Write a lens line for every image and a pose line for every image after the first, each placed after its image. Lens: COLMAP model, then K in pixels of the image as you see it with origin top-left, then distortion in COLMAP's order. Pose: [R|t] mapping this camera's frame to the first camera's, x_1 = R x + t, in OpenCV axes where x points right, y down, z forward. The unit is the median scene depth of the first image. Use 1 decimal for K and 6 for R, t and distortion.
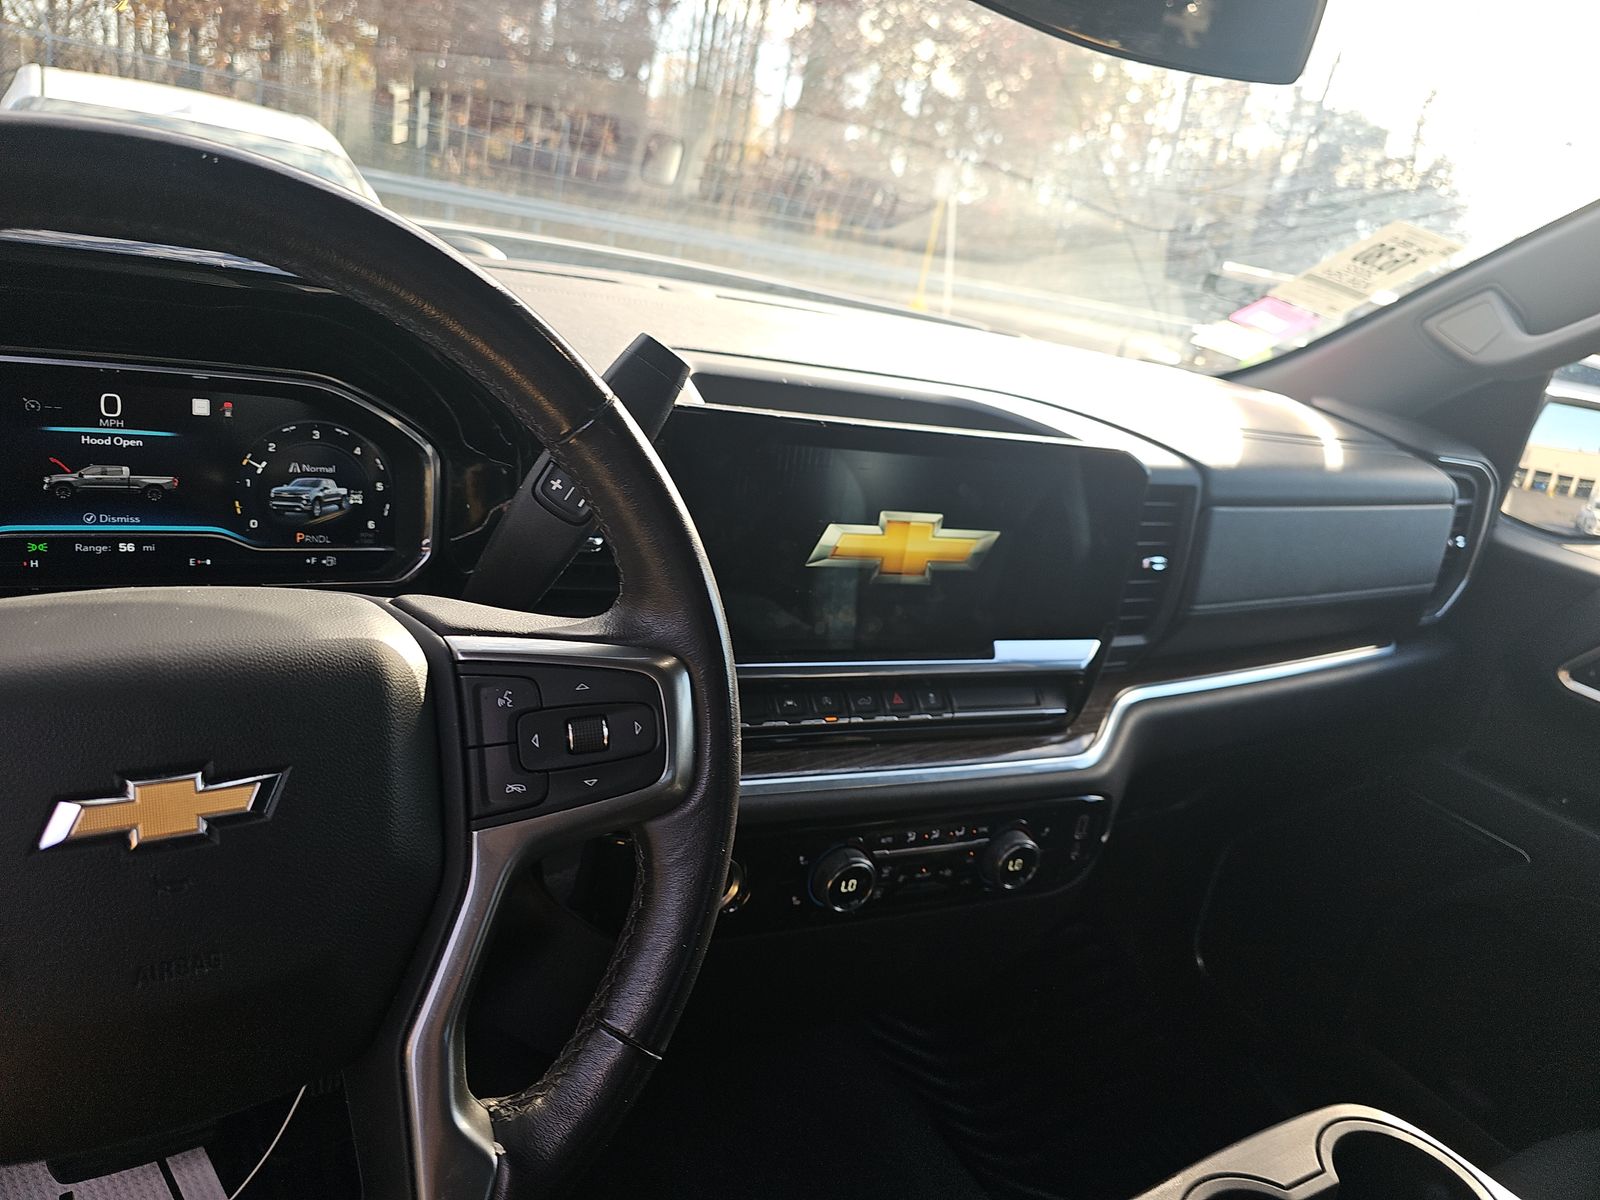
lens RADIAL K [[1086.9, 0, 796.0], [0, 1086.9, 603.8], [0, 0, 1]] dist [0.066814, -0.082959]
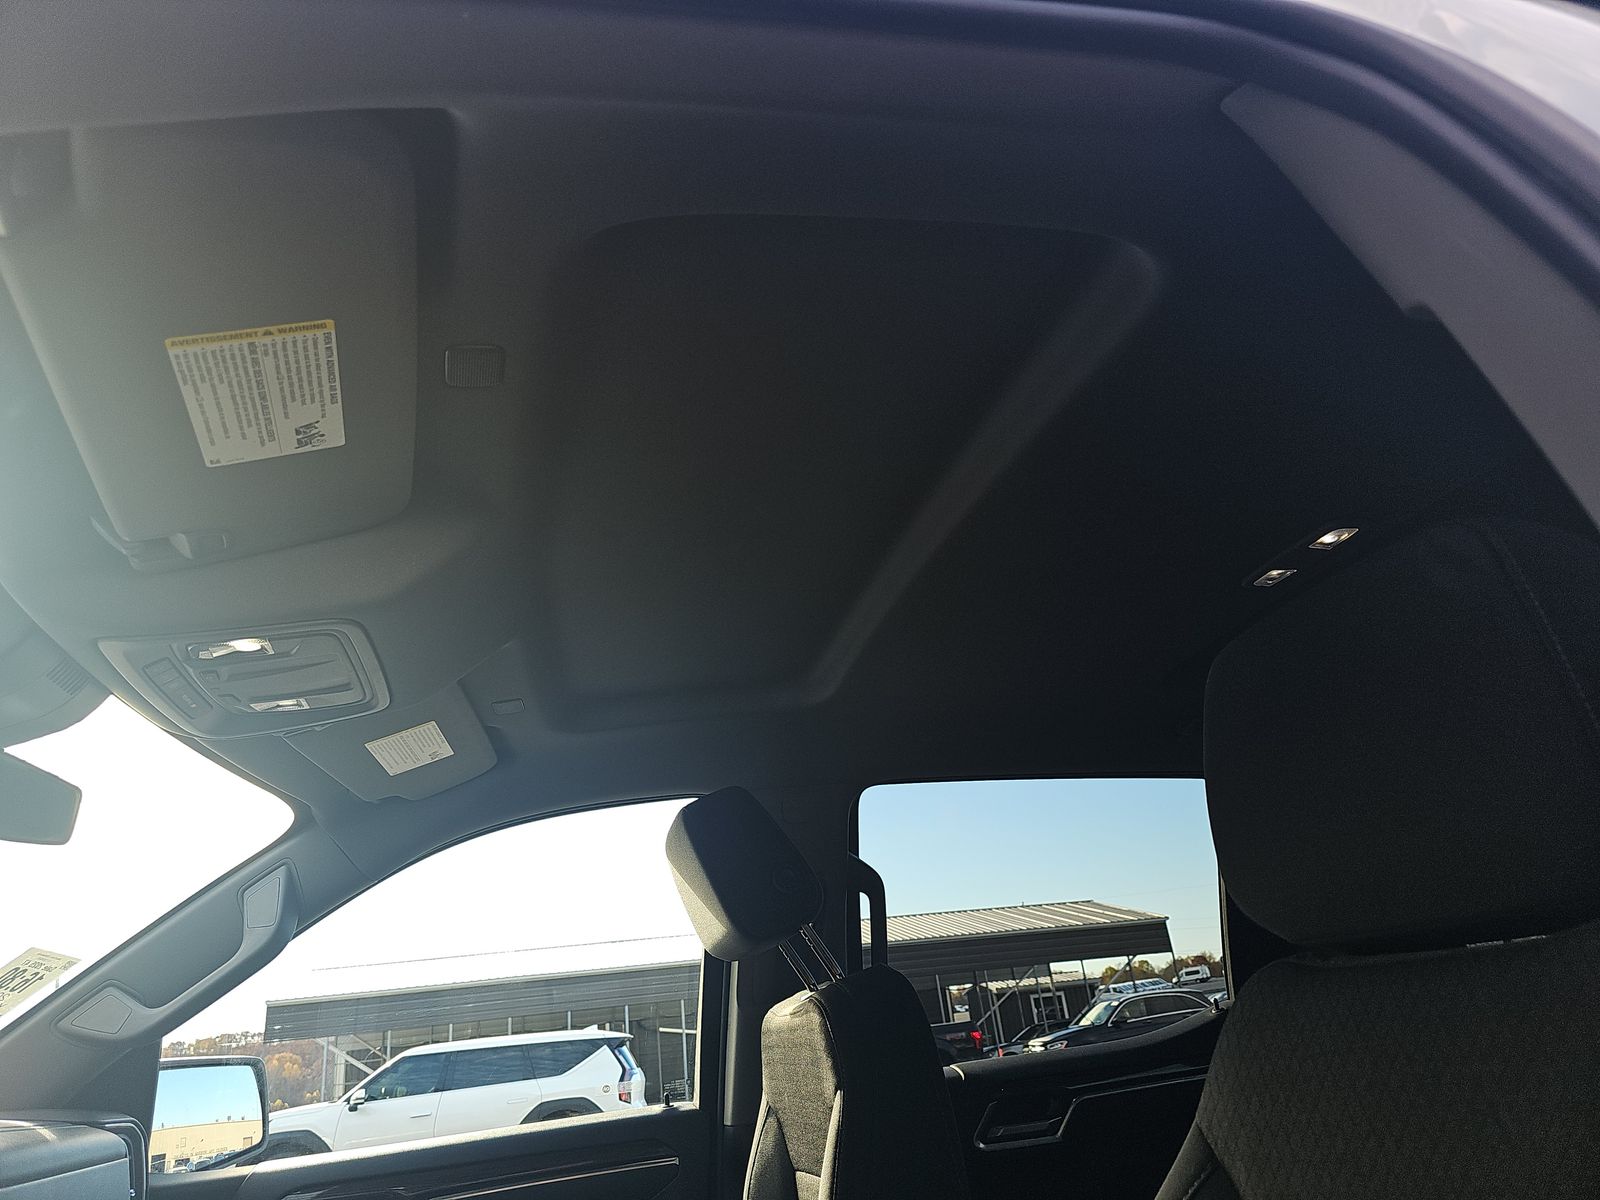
lens RADIAL K [[1047.5, 0, 799.4], [0, 1047.5, 542.5], [0, 0, 1]] dist [0.059420, -0.061818]
pose [[0.316493, 0.199565, 0.927365, -0.671879], [0.469878, 0.816275, -0.336020, 0.166157], [-0.824043, 0.542097, 0.164574, -0.311025]]
